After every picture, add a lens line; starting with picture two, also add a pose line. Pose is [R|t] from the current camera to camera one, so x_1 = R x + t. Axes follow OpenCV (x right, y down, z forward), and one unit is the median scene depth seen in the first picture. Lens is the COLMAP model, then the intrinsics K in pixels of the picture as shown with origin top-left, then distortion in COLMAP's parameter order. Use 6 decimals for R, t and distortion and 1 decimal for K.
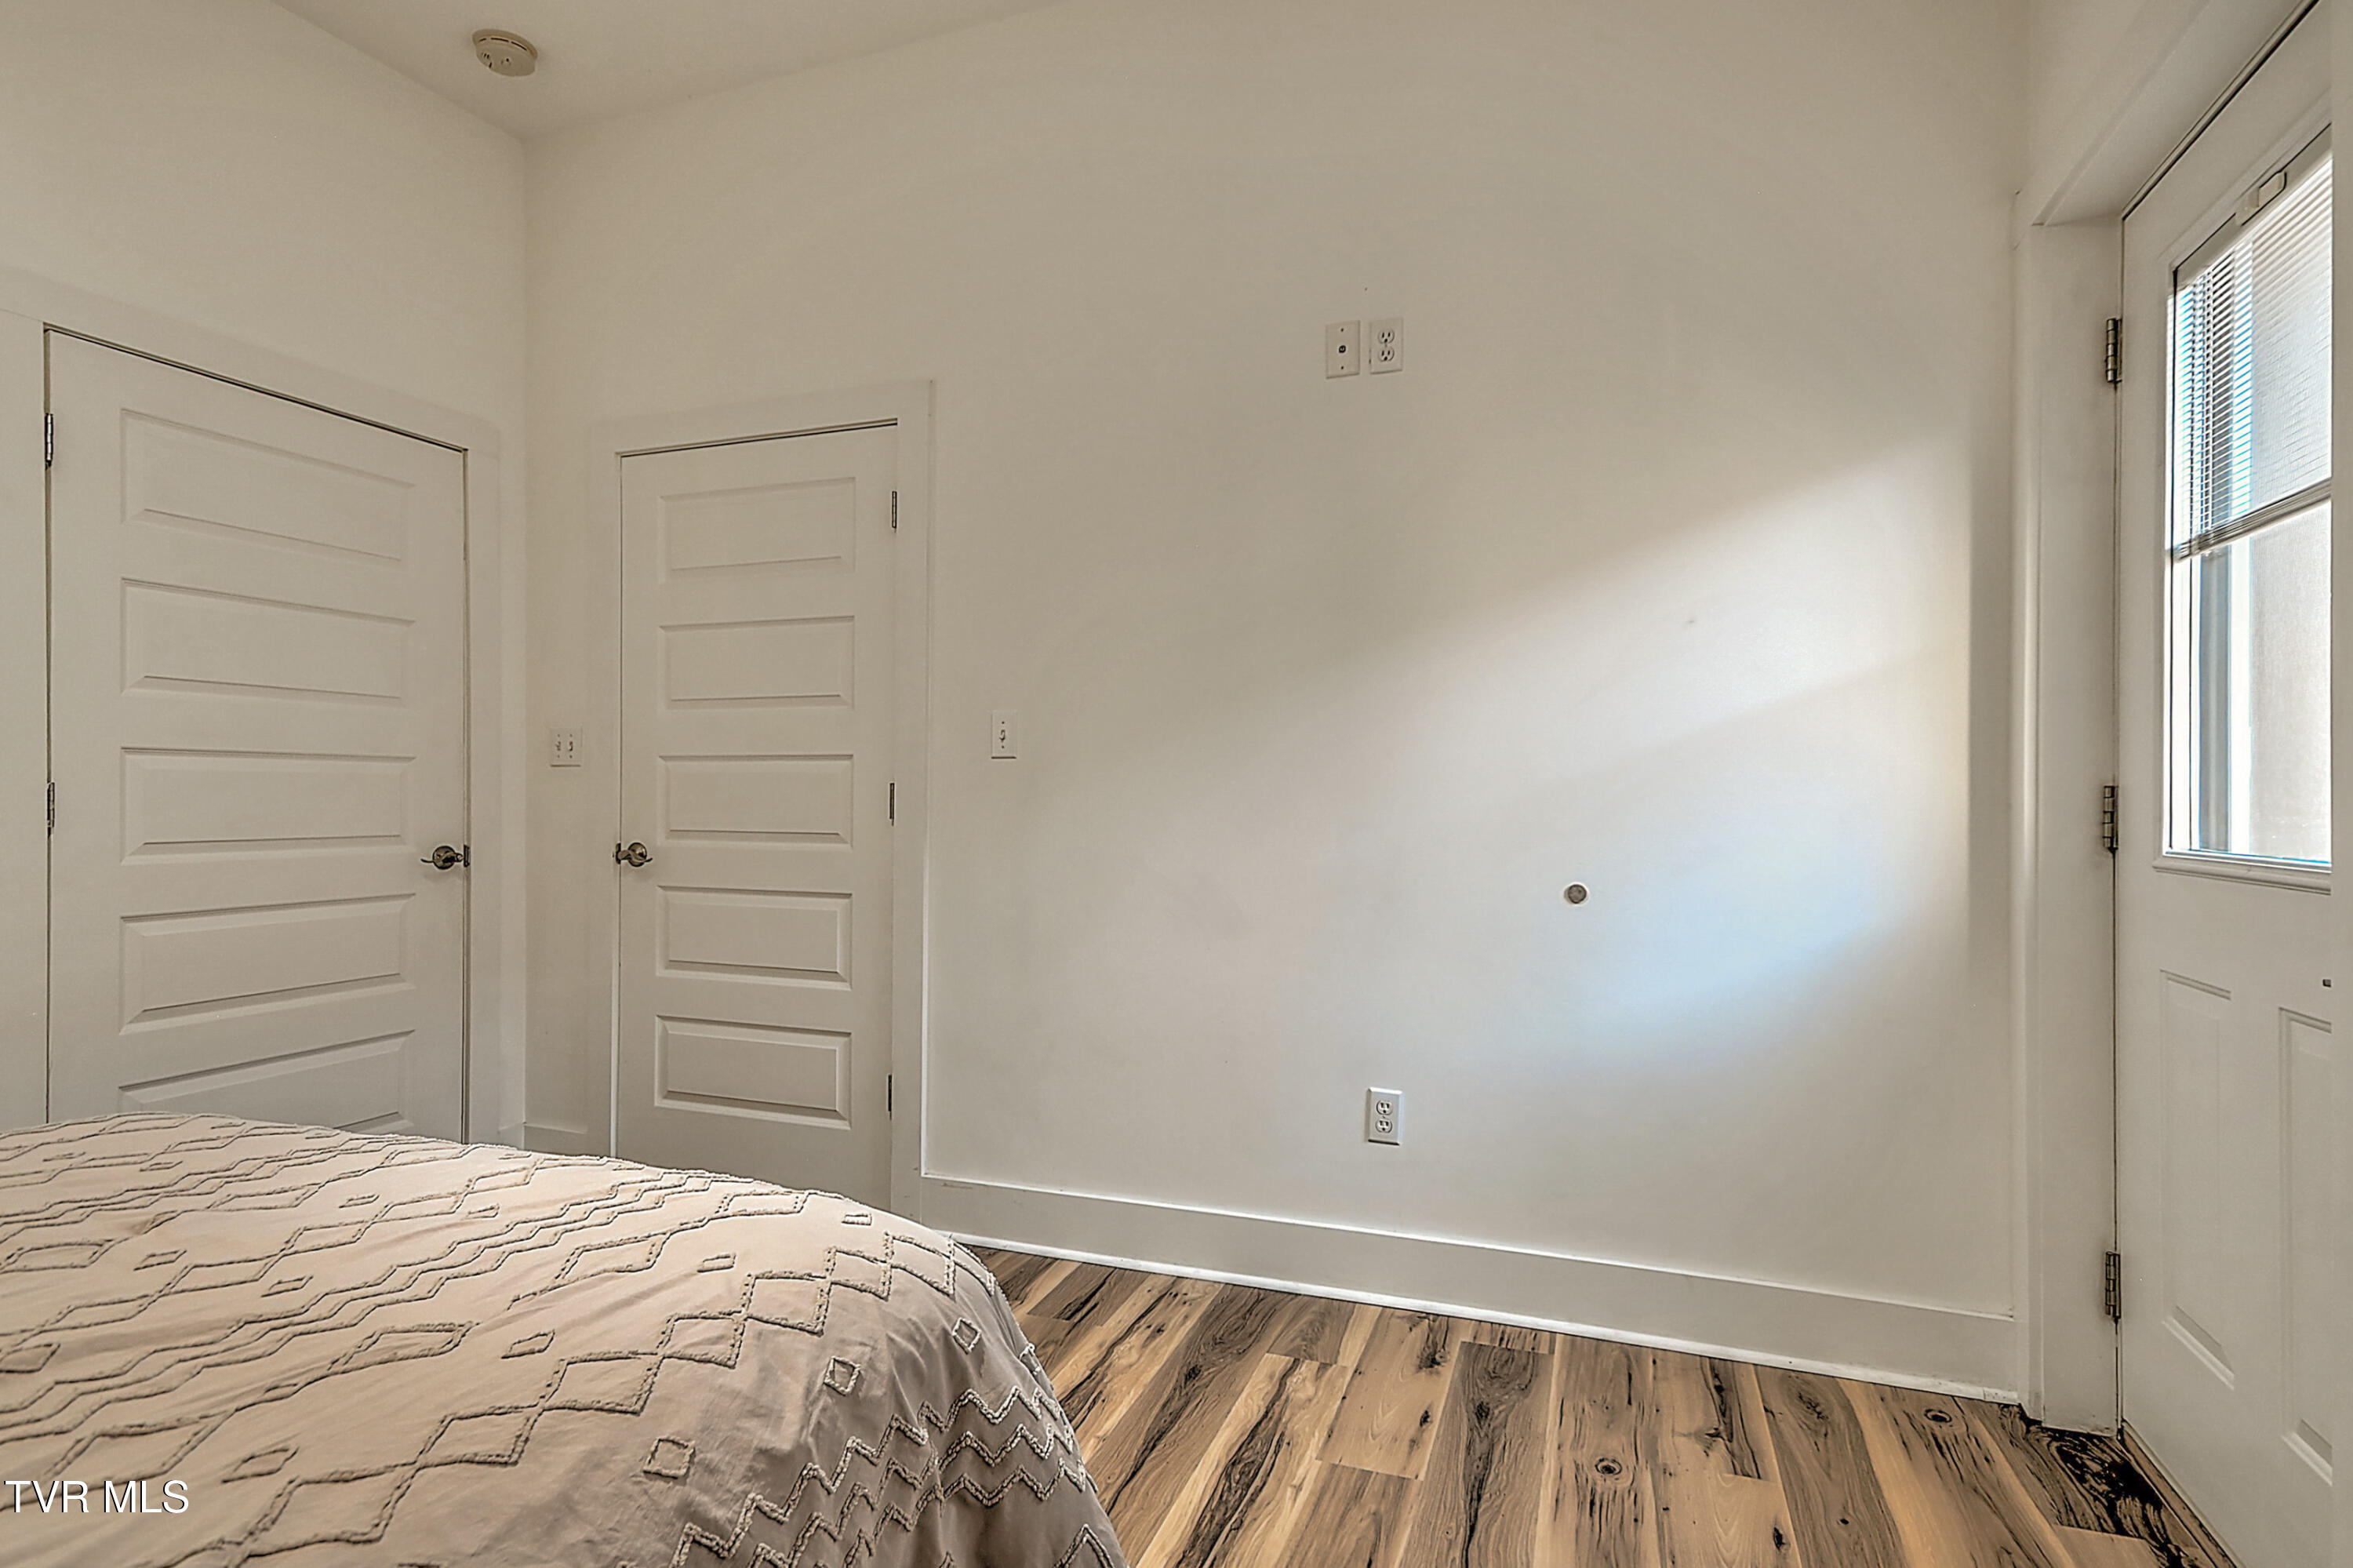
lens RADIAL K [[1179.4, 0, 1175.8], [0, 1179.4, 791.2], [0, 0, 1]] dist [0.025261, 0.000492]
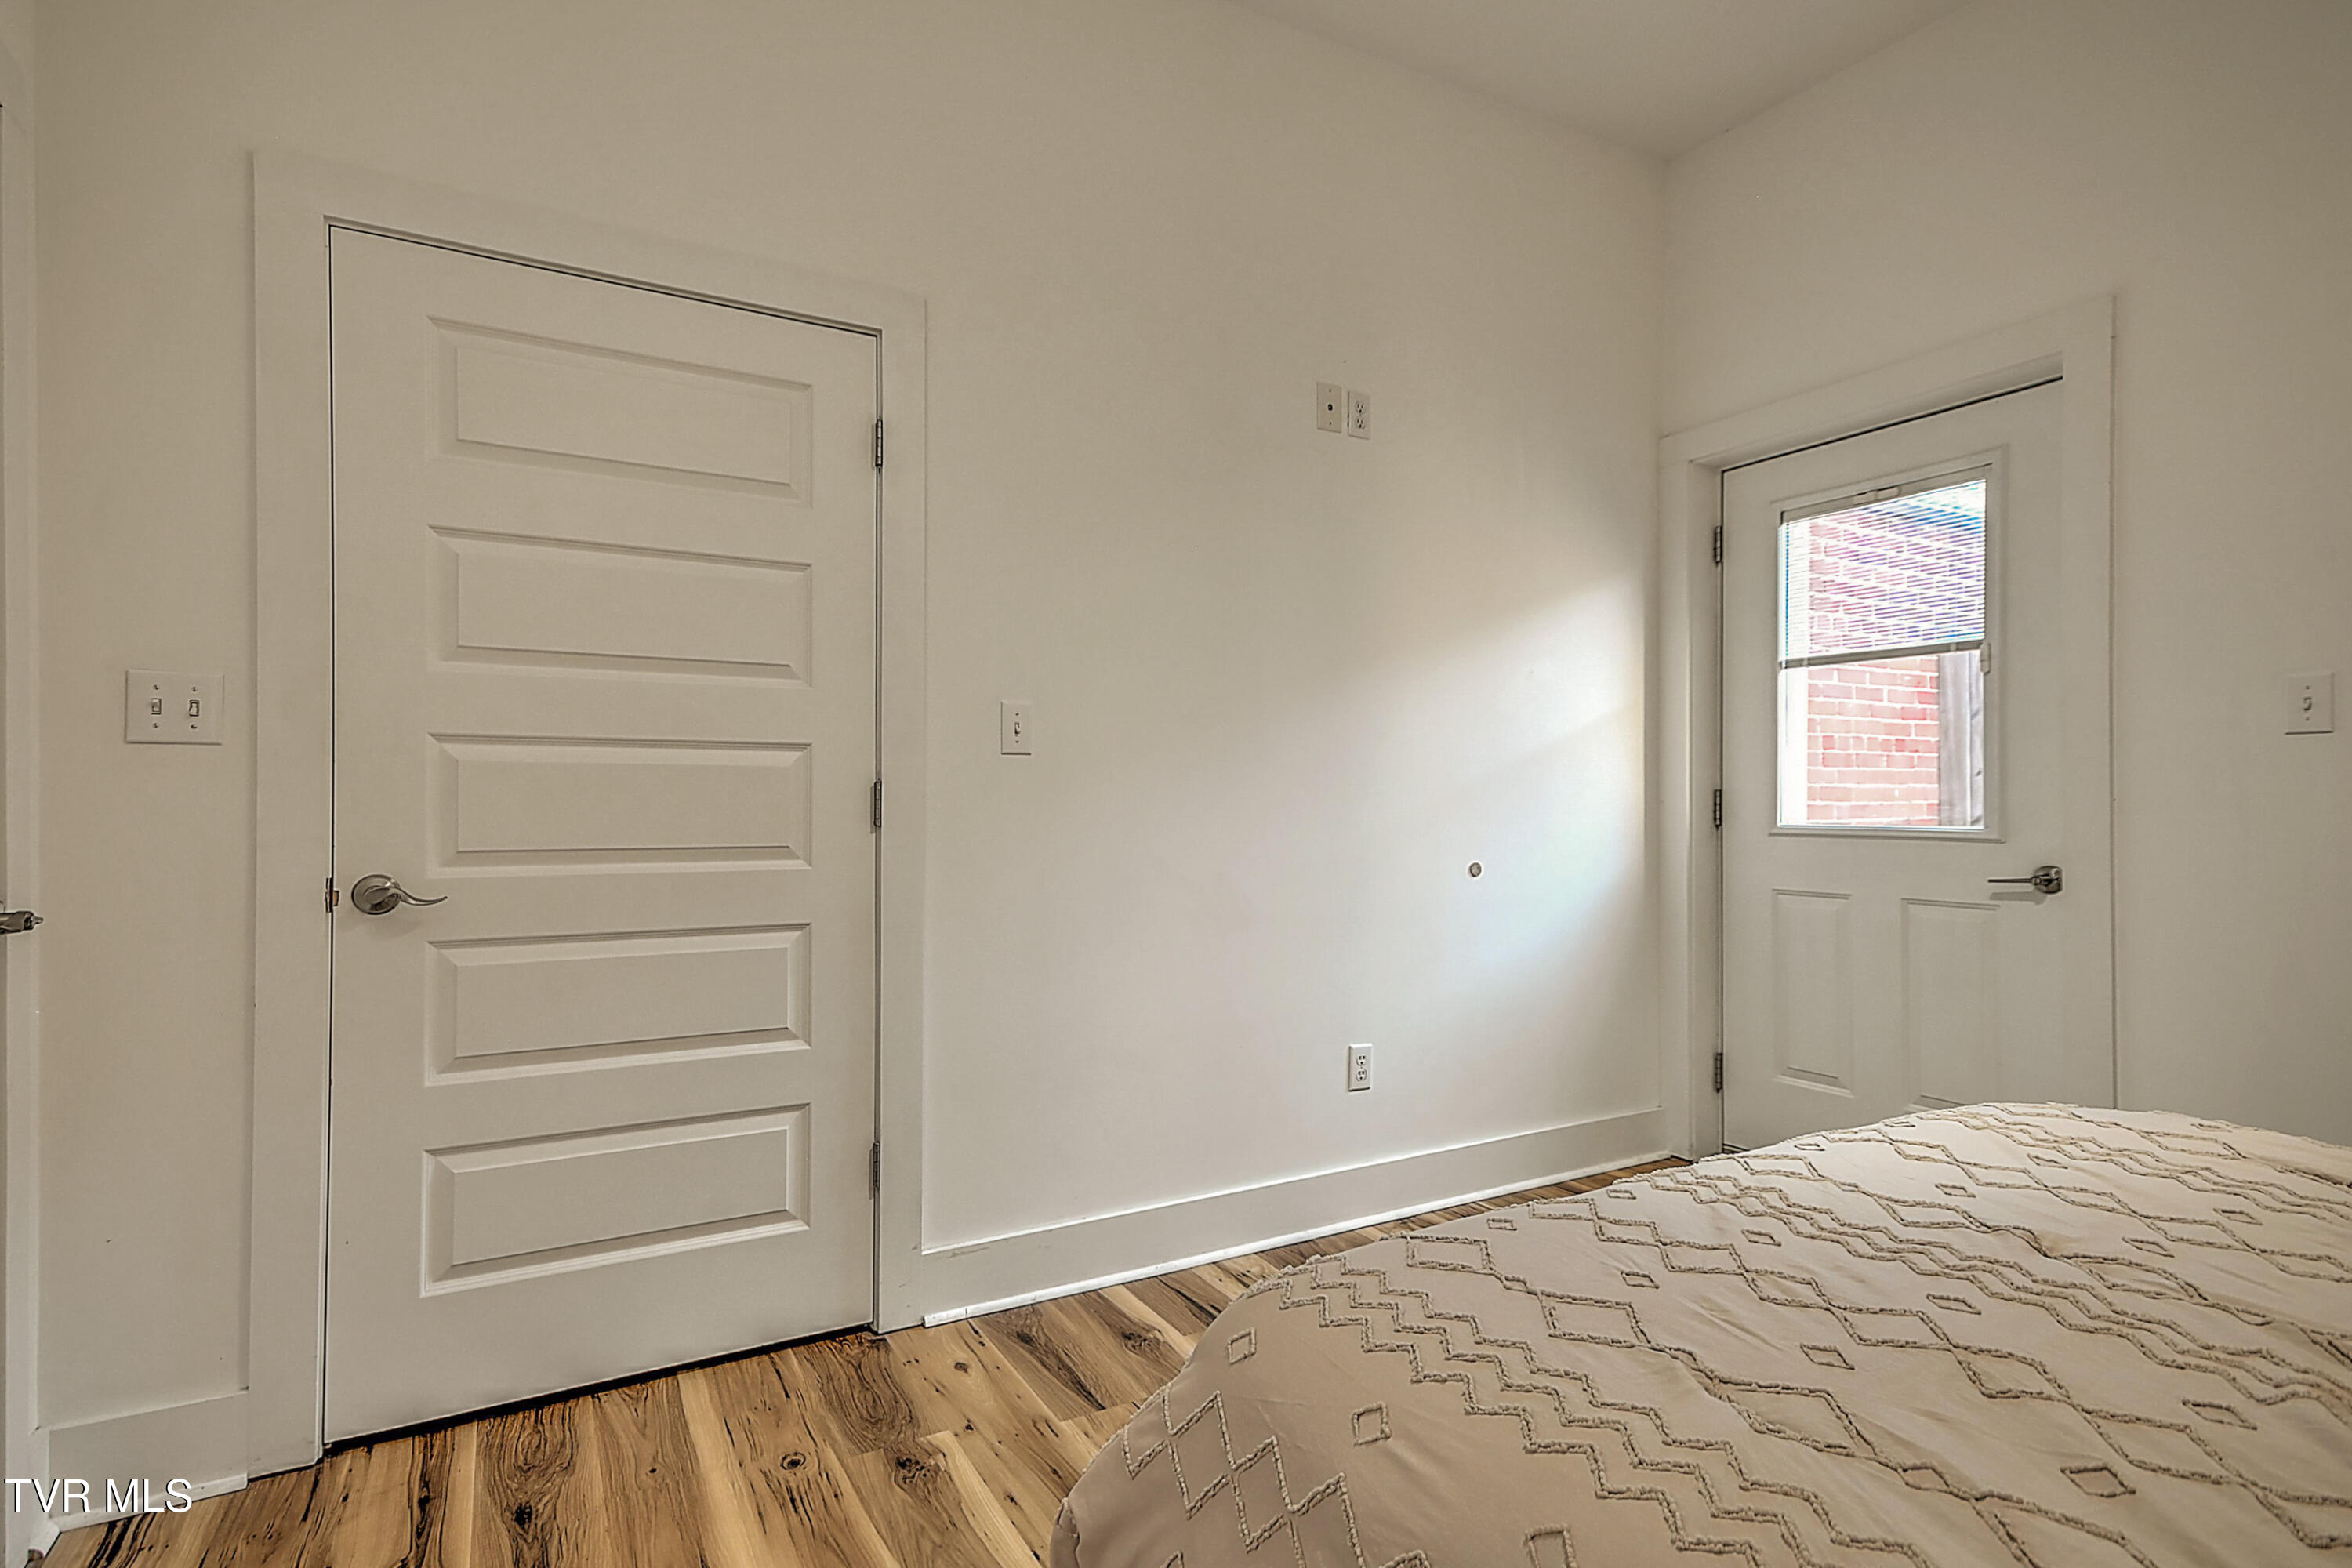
lens RADIAL K [[1186.7, 0, 1174.4], [0, 1186.7, 799.7], [0, 0, 1]] dist [0.029053, 0.000105]
pose [[0.645371, -0.001643, 0.763867, -0.851090], [0.000583, 0.999998, 0.001659, 0.005466], [-0.763869, -0.000626, 0.645371, 0.374182]]
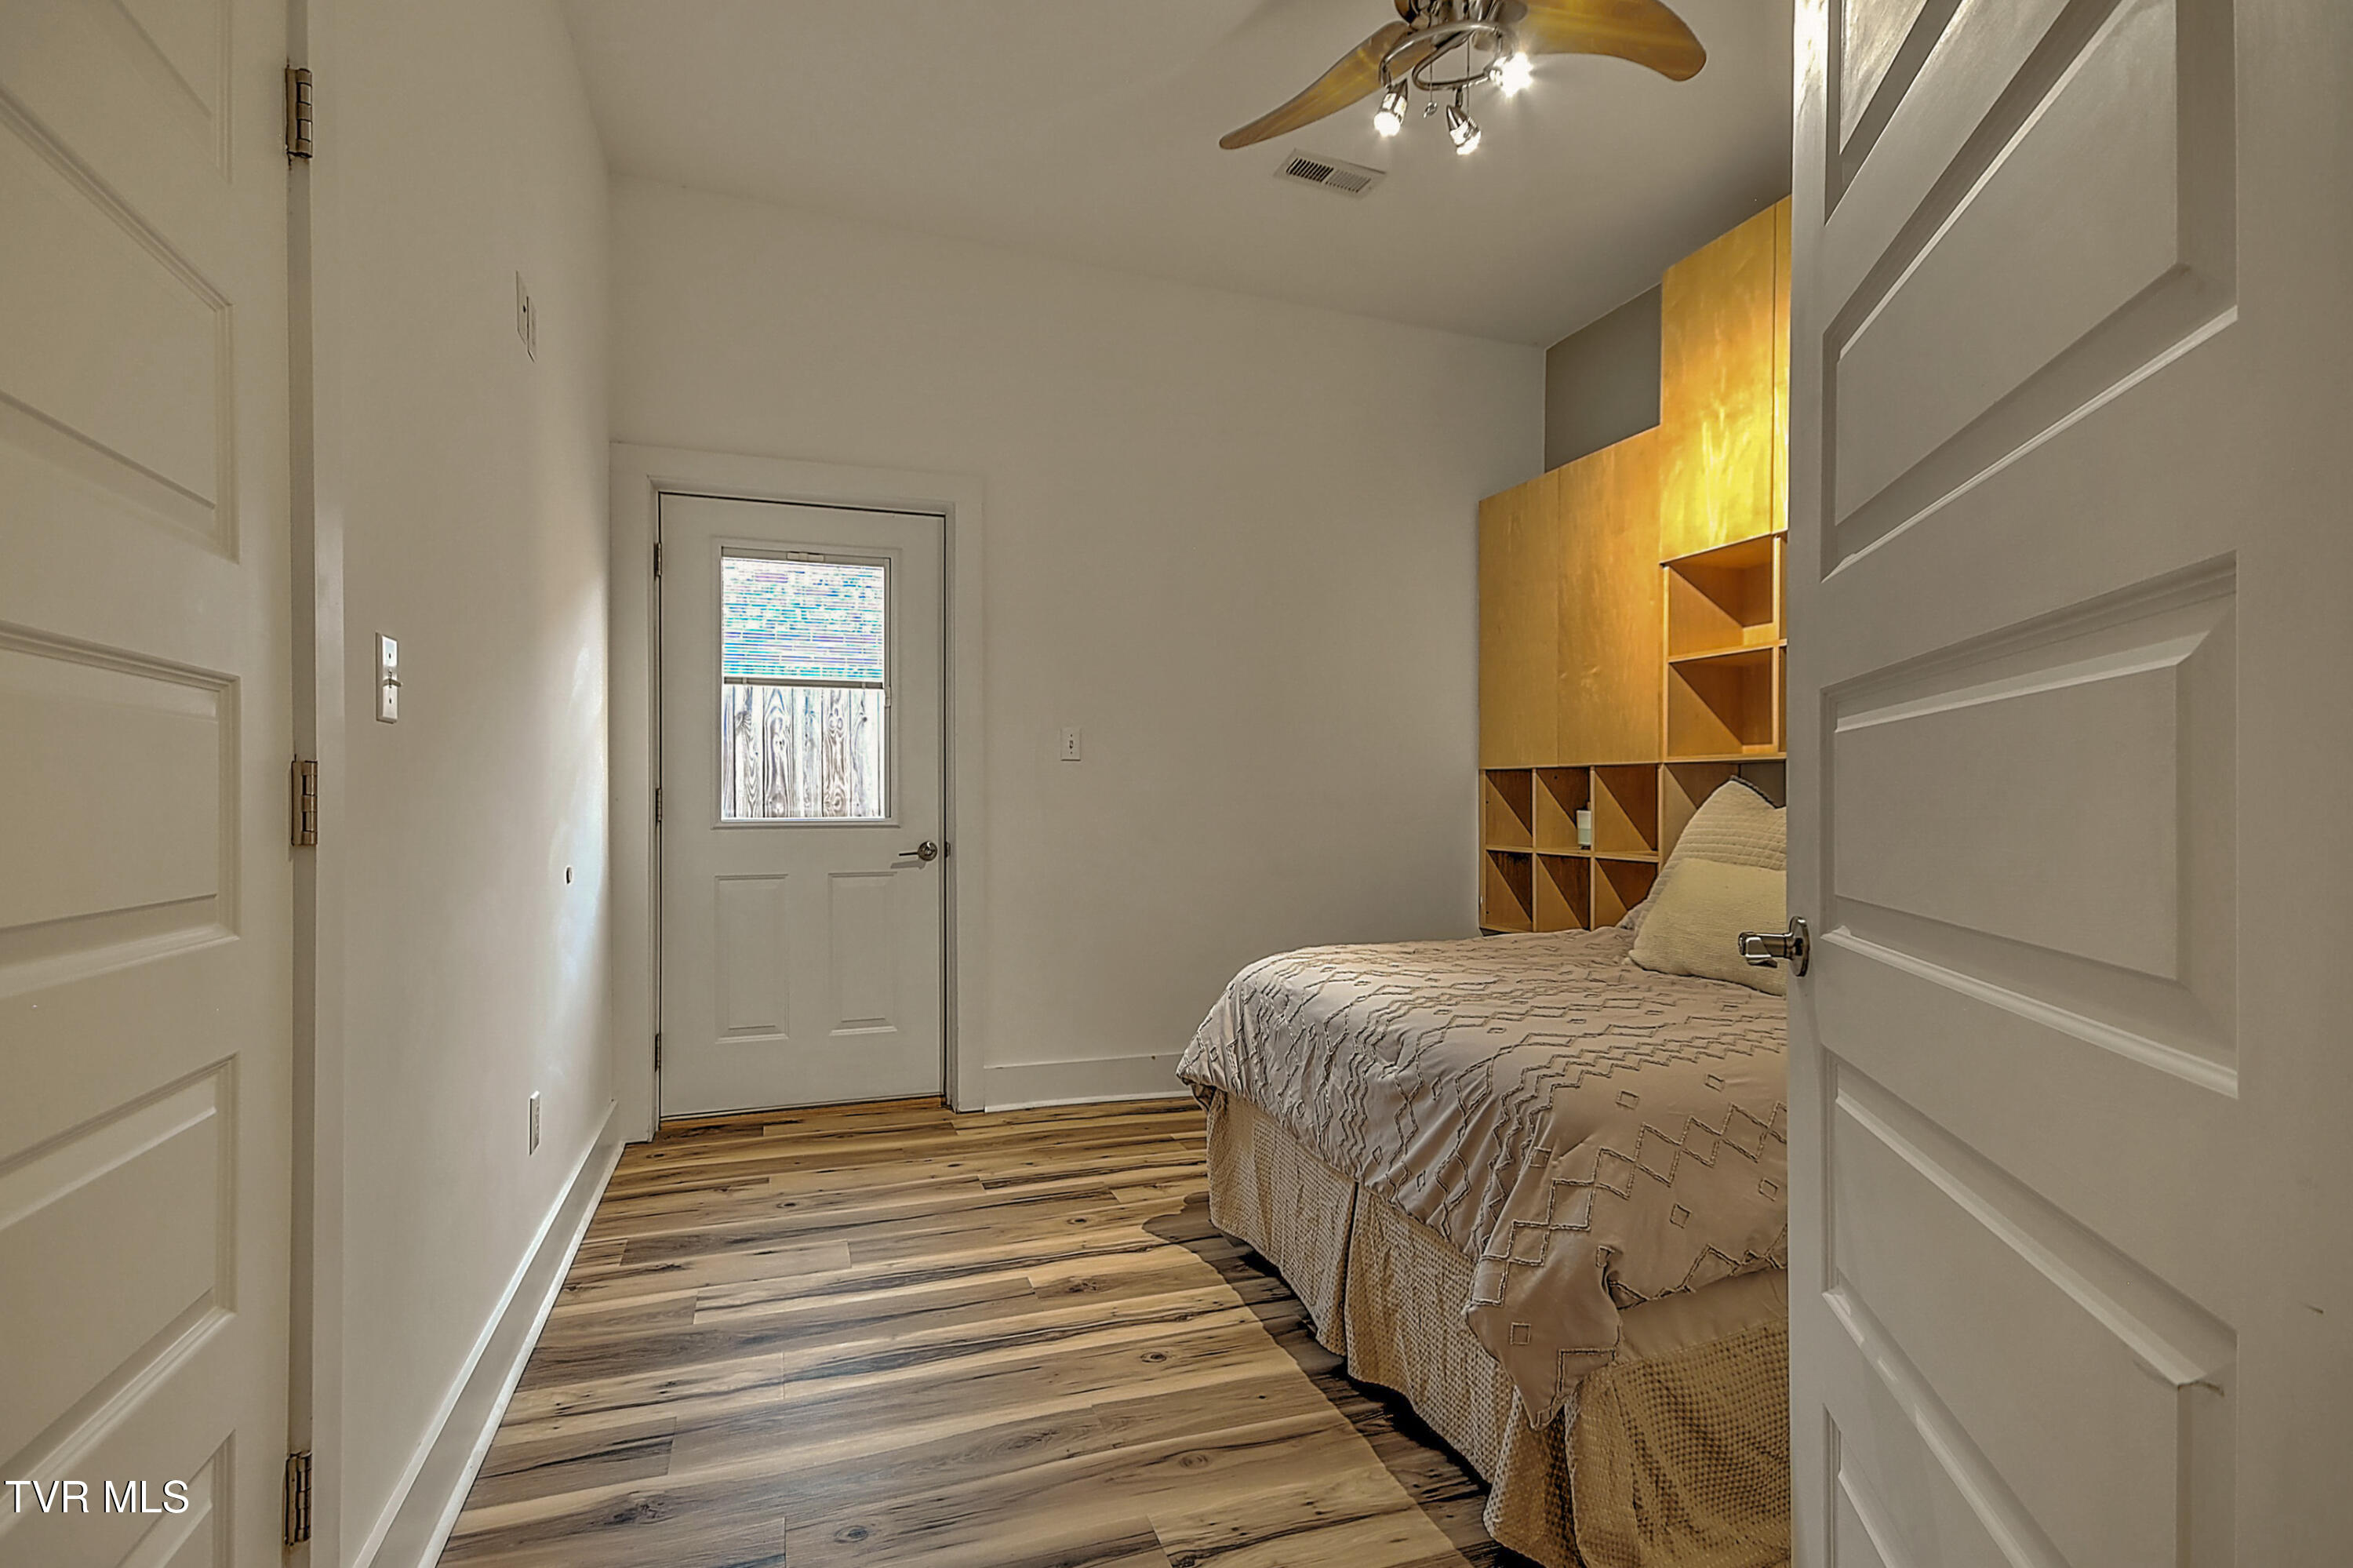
lens RADIAL K [[1117.4, 0, 1179.0], [0, 1117.4, 798.5], [0, 0, 1]] dist [0.001334, 0.000103]
pose [[-0.642431, -0.002196, 0.766341, -0.867079], [-0.001688, 0.999998, 0.001451, 0.006273], [-0.766342, -0.000362, -0.642433, 1.183184]]
